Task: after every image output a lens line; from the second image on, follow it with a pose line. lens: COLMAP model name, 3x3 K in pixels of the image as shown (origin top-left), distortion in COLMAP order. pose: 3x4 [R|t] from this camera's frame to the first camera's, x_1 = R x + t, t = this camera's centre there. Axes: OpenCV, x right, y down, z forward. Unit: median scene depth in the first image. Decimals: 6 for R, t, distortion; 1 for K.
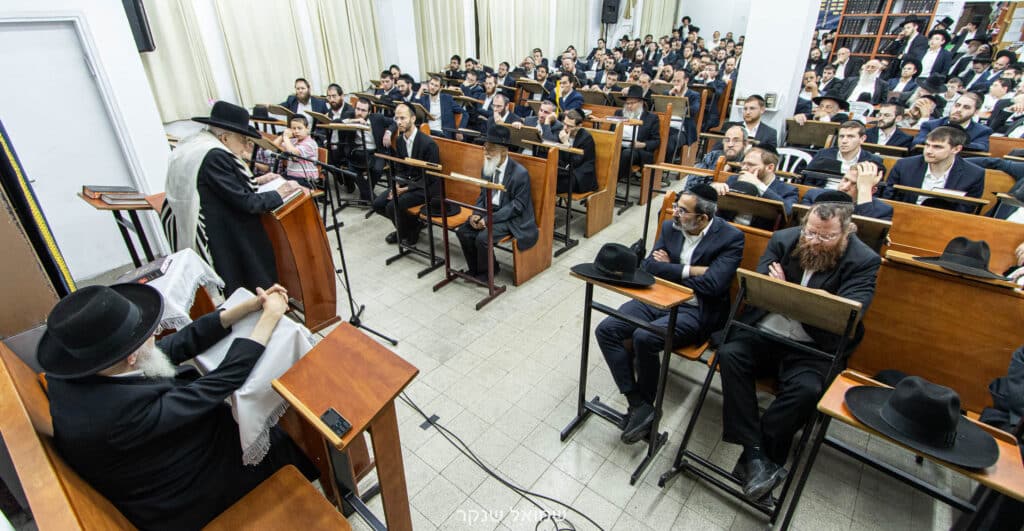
lens RADIAL K [[465.3, 0, 508.2], [0, 465.3, 265.9], [0, 0, 1]] dist [-0.003063, 0.000080]
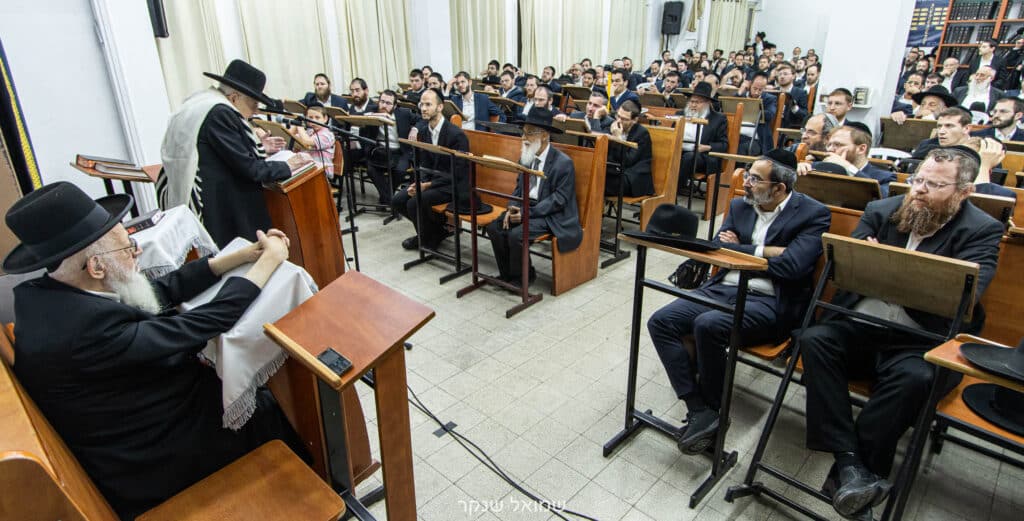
lens RADIAL K [[546.6, 0, 521.0], [0, 546.6, 263.7], [0, 0, 1]] dist [0.003886, -0.004428]
pose [[0.998316, 0.030842, -0.049131, 0.004839], [-0.034994, 0.995678, -0.086029, 0.118923], [0.046266, 0.087603, 0.995080, 0.007290]]
